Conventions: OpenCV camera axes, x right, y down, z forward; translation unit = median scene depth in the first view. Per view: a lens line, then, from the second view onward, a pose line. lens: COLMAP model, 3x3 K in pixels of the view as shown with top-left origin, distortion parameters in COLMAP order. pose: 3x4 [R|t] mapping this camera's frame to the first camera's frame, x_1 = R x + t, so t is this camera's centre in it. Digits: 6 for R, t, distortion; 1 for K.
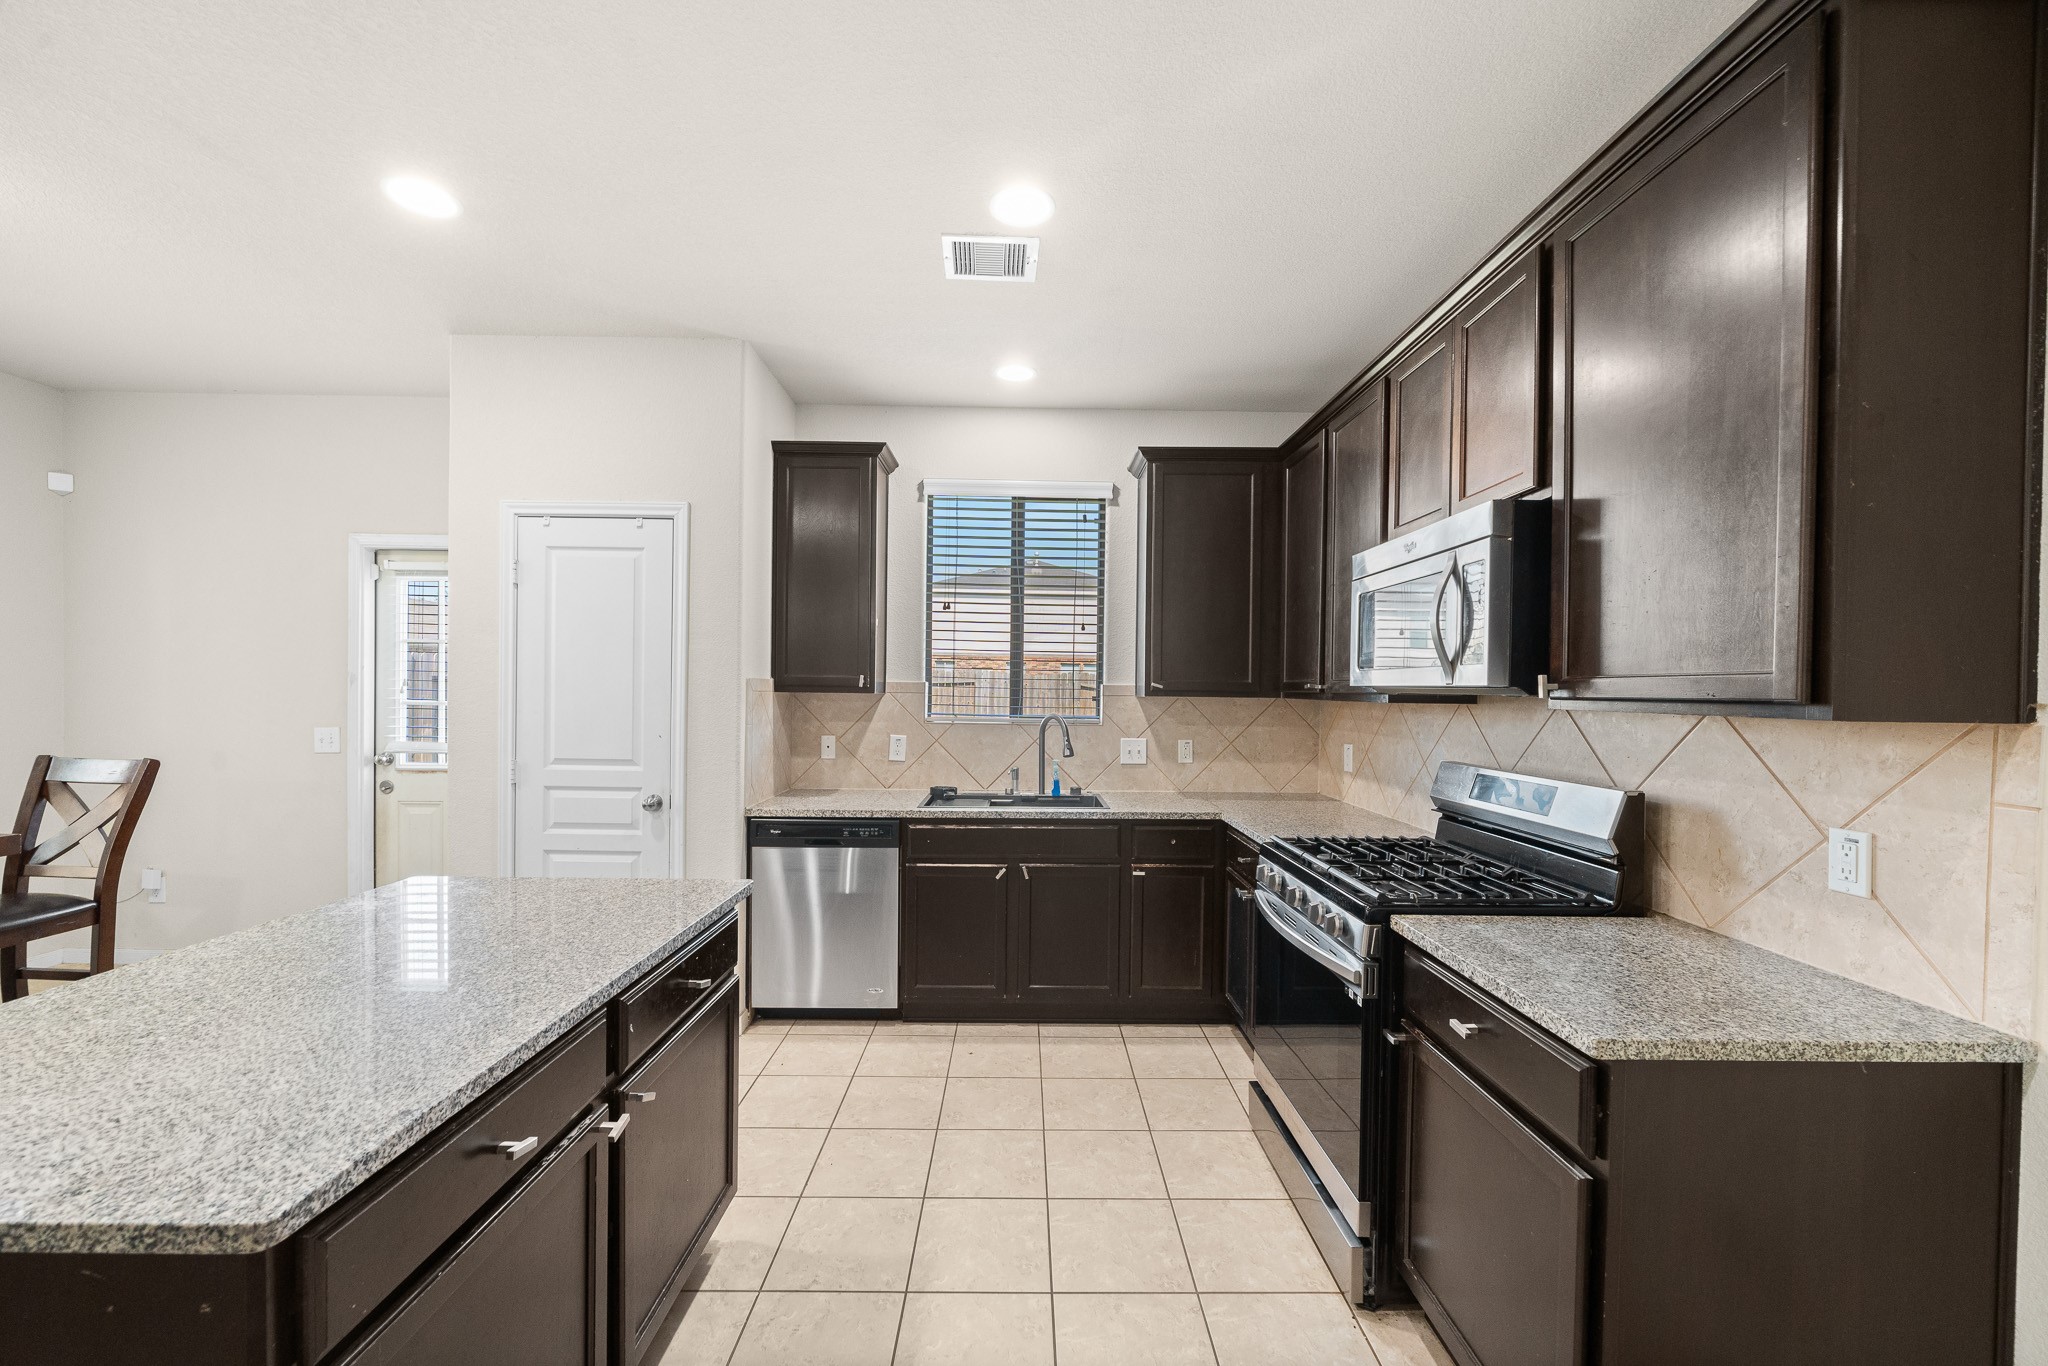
lens RADIAL K [[790.6, 0, 1035.8], [0, 790.6, 690.7], [0, 0, 1]] dist [-0.004097, 0.000505]
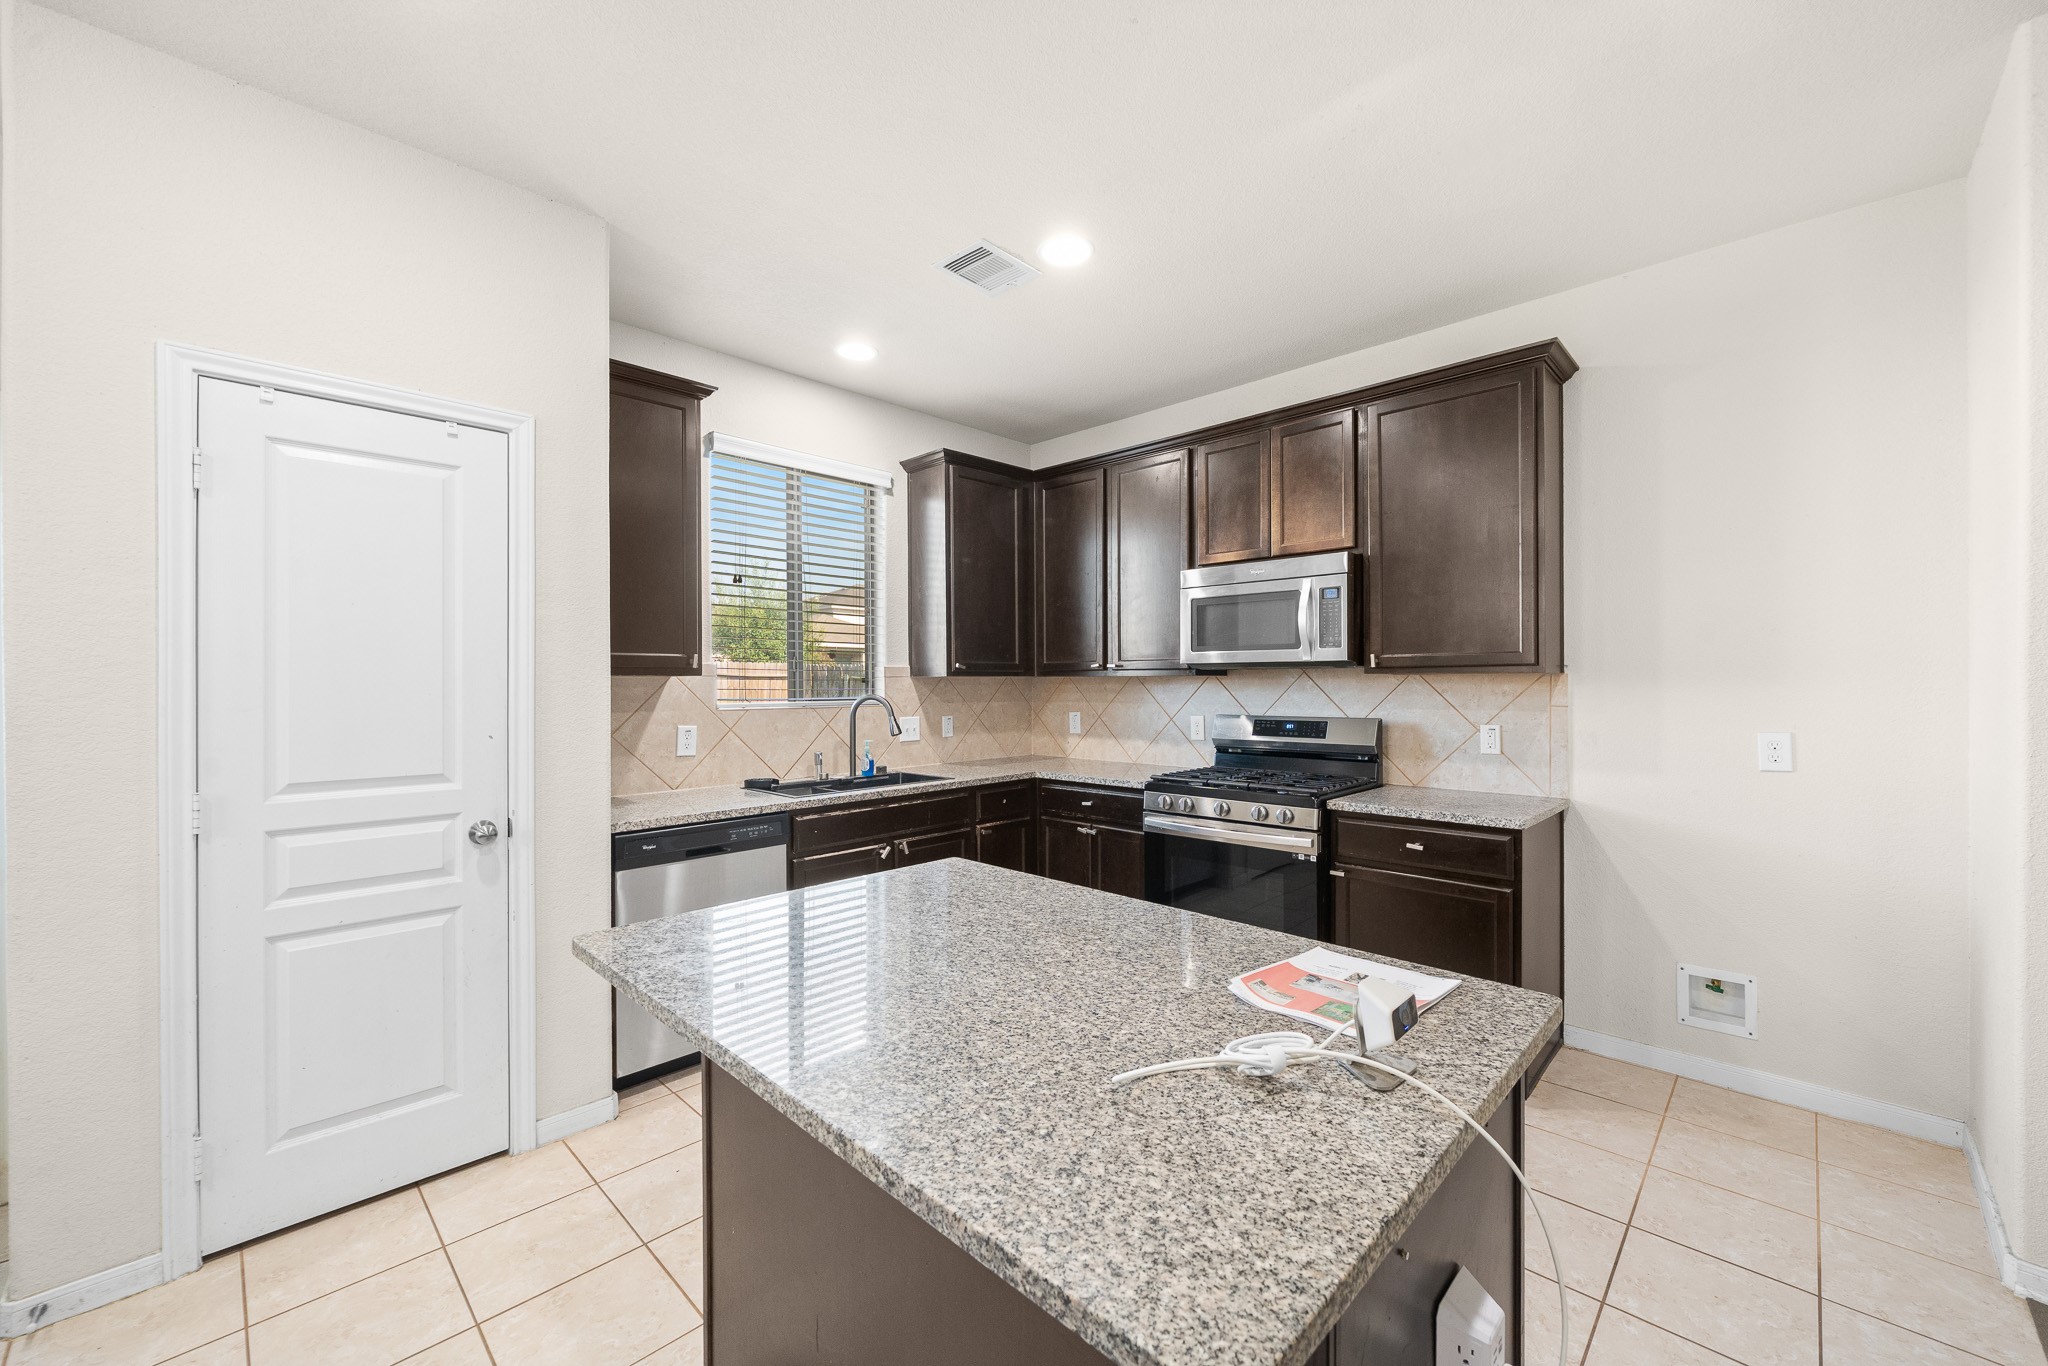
lens RADIAL K [[790.6, 0, 1036.3], [0, 790.6, 682.2], [0, 0, 1]] dist [-0.004097, 0.000505]
pose [[0.703989, -0.015091, 0.710050, -0.596649], [0.014866, 0.999868, 0.006512, 0.010234], [-0.710055, 0.005971, 0.704121, 0.145175]]
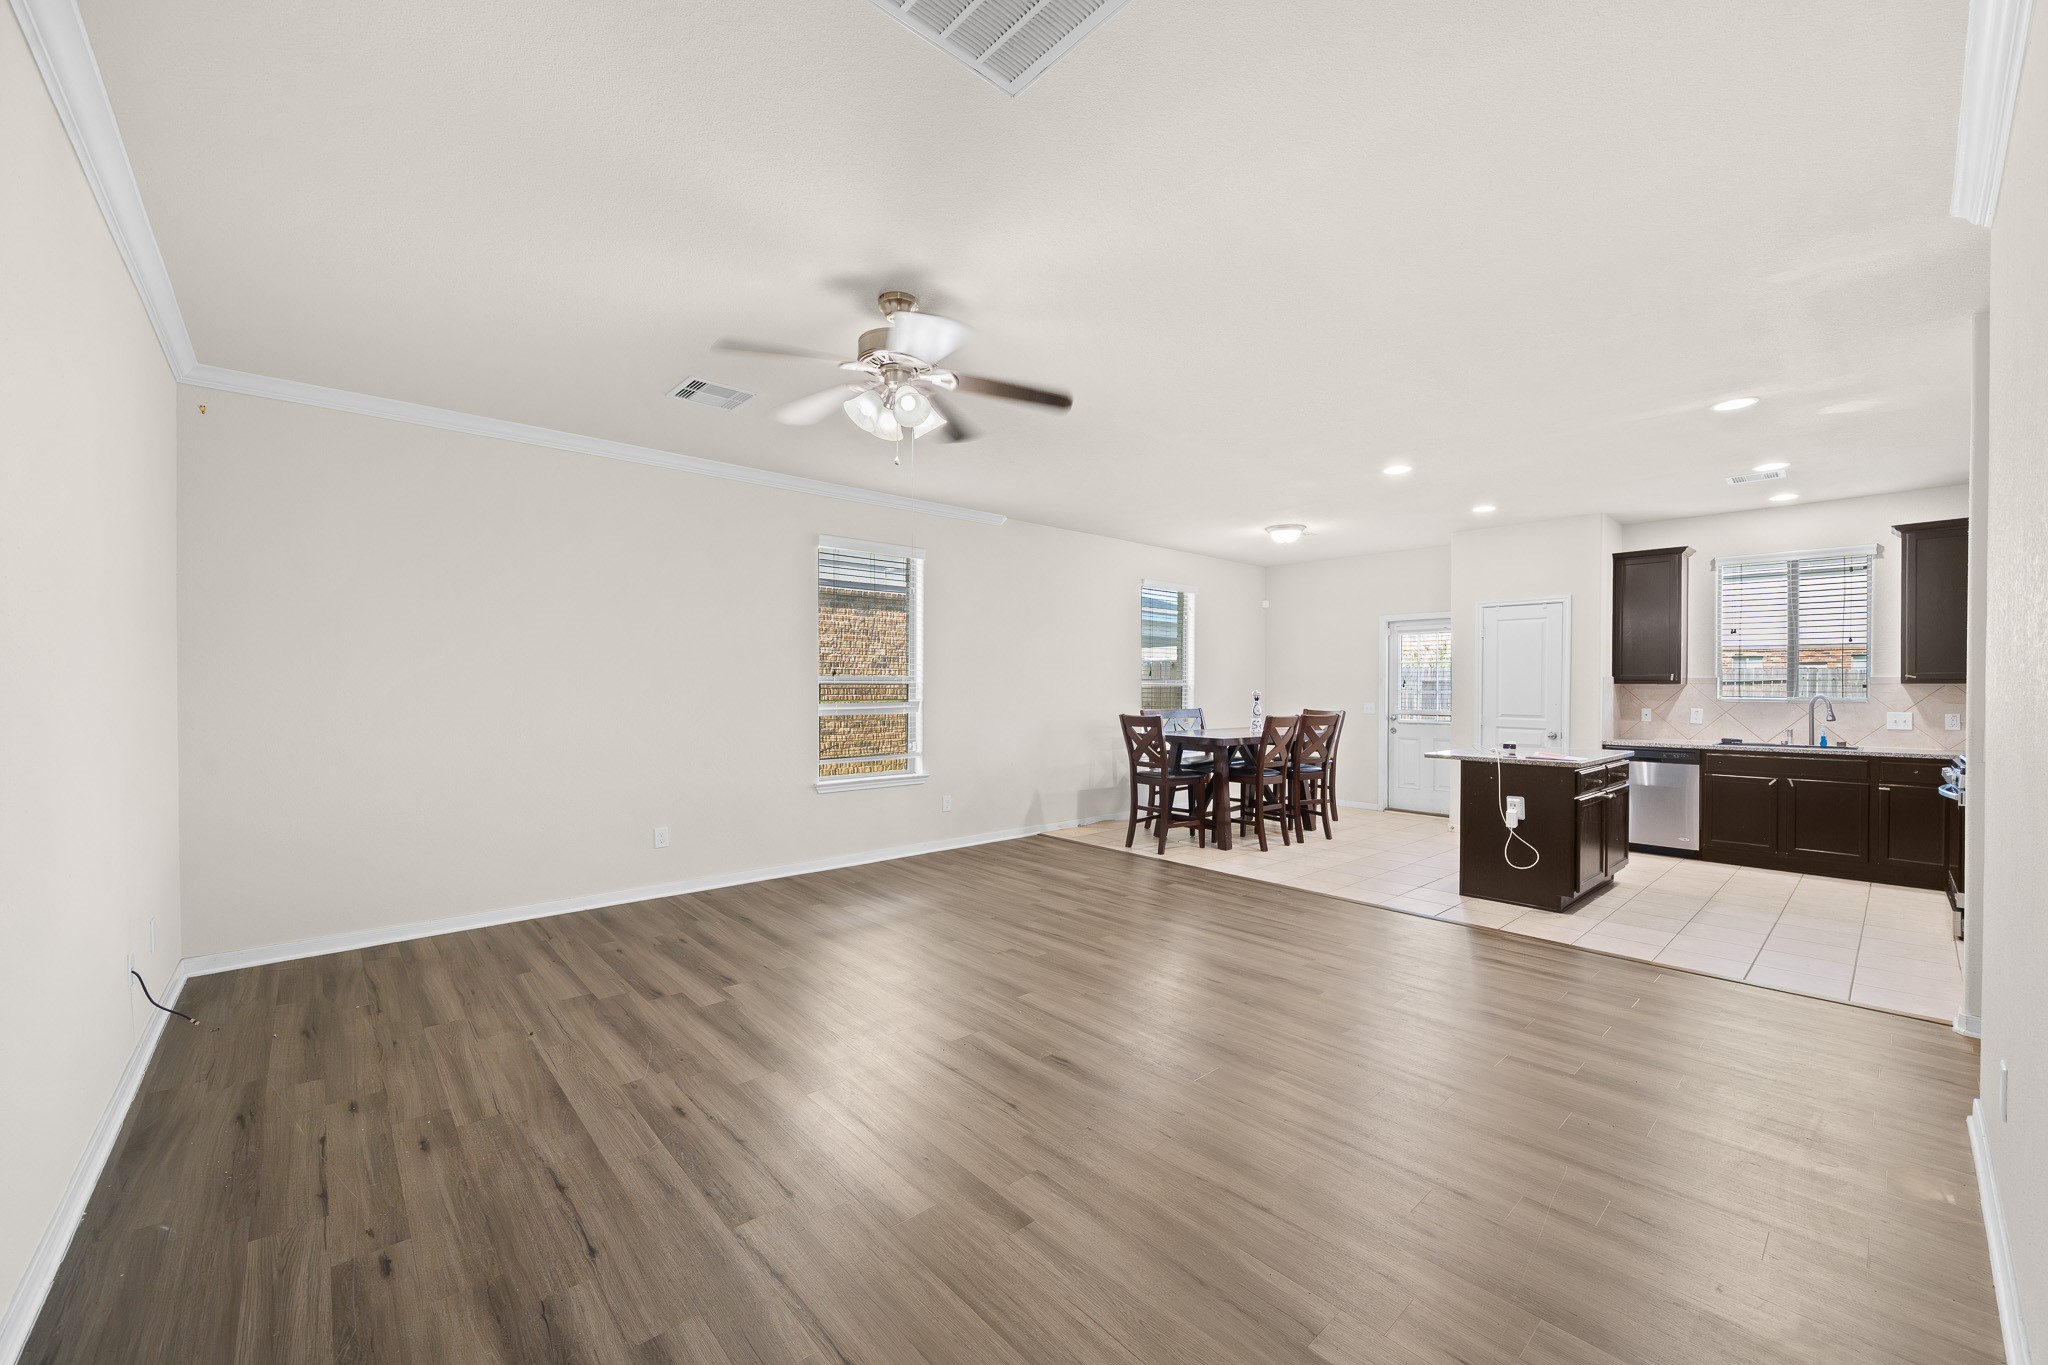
lens RADIAL K [[790.6, 0, 1031.3], [0, 790.6, 694.2], [0, 0, 1]] dist [-0.004097, 0.000505]
pose [[0.664525, -0.003993, -0.747255, 0.168878], [0.002242, 0.999992, -0.003349, 0.031261], [0.747262, 0.000550, 0.664529, -1.403137]]
